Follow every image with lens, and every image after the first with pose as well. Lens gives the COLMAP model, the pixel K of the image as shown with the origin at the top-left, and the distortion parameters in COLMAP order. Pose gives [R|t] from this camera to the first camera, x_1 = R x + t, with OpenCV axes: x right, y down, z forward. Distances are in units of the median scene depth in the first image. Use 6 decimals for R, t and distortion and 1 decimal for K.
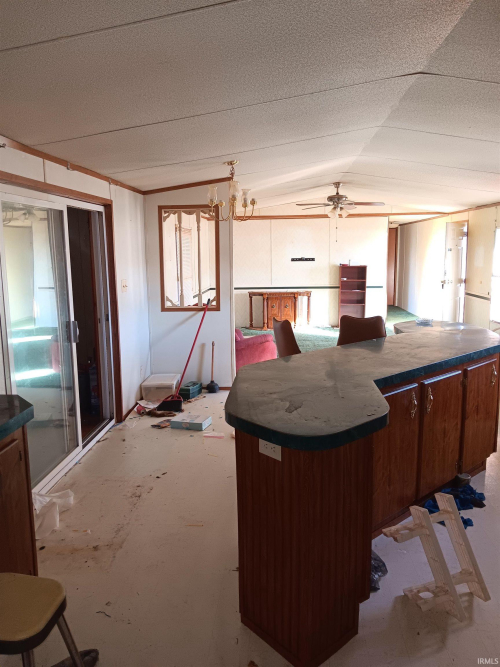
lens RADIAL K [[516.4, 0, 250.0], [0, 516.4, 333.5], [0, 0, 1]] dist [0.074196, -0.139349]
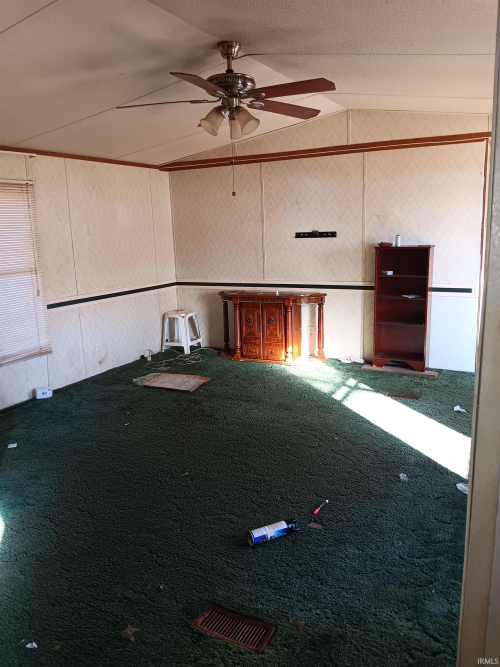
lens RADIAL K [[516.4, 0, 250.0], [0, 516.4, 333.5], [0, 0, 1]] dist [0.074196, -0.139349]
pose [[0.915641, 0.060731, -0.397383, 0.464085], [-0.039147, 0.997295, 0.062212, -0.125255], [0.400086, -0.041408, 0.915542, 0.832381]]
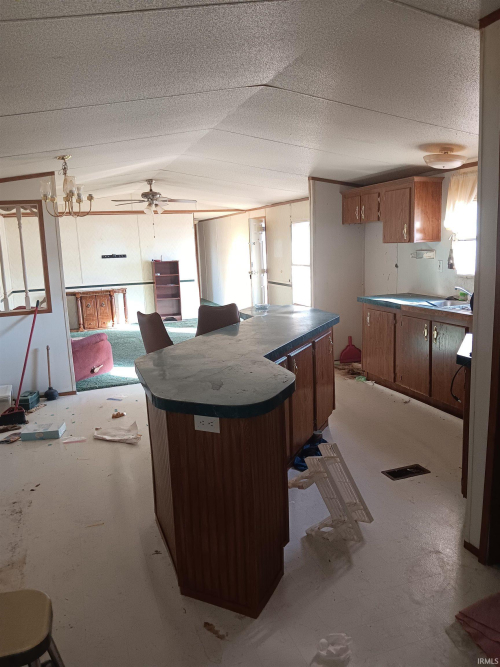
lens RADIAL K [[516.4, 0, 250.0], [0, 516.4, 333.5], [0, 0, 1]] dist [0.074196, -0.139349]
pose [[0.918941, -0.093729, 0.383097, -0.092154], [0.091454, 0.995515, 0.024192, 0.004358], [-0.383646, 0.012804, 0.923391, -0.015669]]
